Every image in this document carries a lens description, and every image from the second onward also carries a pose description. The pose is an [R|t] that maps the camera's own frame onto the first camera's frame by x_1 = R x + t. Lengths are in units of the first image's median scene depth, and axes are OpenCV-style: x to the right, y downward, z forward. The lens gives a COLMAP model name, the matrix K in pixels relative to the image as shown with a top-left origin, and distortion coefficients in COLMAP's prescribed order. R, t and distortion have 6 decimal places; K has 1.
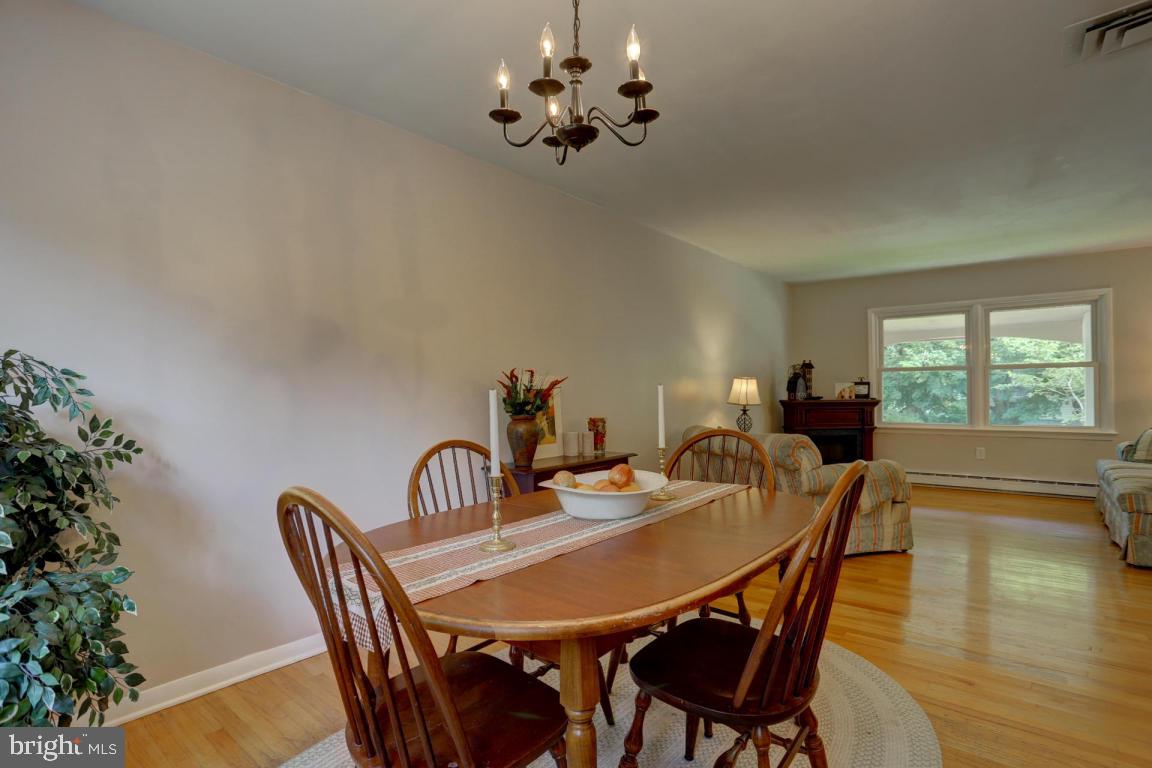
lens RADIAL K [[559.3, 0, 574.3], [0, 559.3, 390.3], [0, 0, 1]] dist [-0.068677, 0.027471]
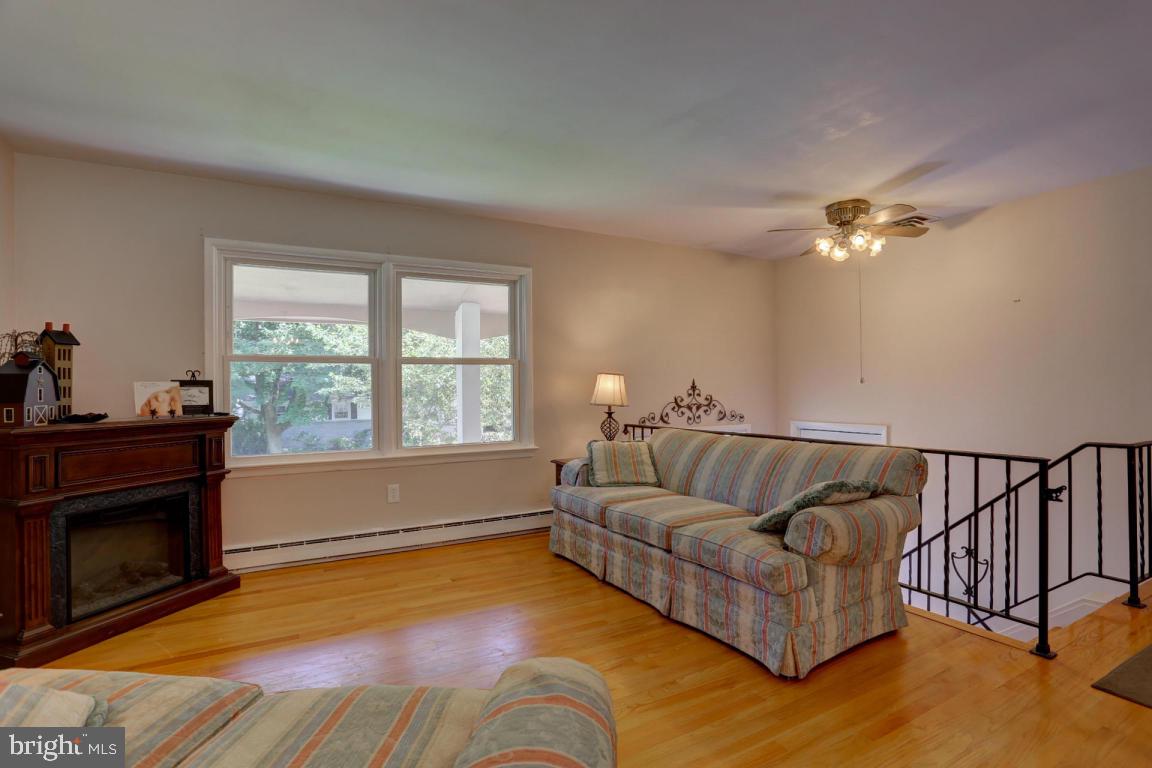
lens RADIAL K [[559.3, 0, 574.3], [0, 559.3, 390.3], [0, 0, 1]] dist [-0.068677, 0.027471]
pose [[0.364610, 0.001896, 0.931158, 0.201064], [0.007363, 0.999961, -0.004919, -0.001546], [-0.931131, 0.008649, 0.364582, 0.524507]]
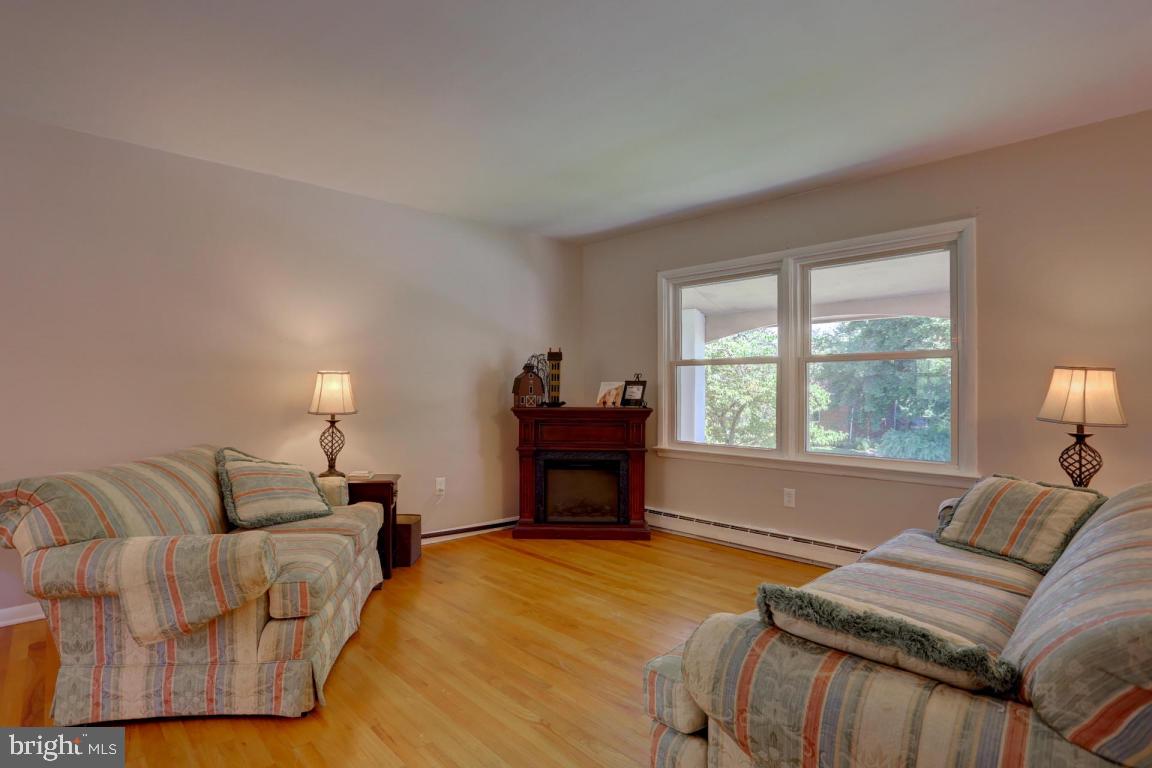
lens RADIAL K [[571.0, 0, 576.0], [0, 571.0, 388.1], [0, 0, 1]] dist [-0.070690, 0.031758]
pose [[0.993167, 0.012799, -0.115995, 0.544561], [-0.012821, 0.999918, 0.000560, -0.006044], [0.115992, 0.000931, 0.993250, 0.311251]]
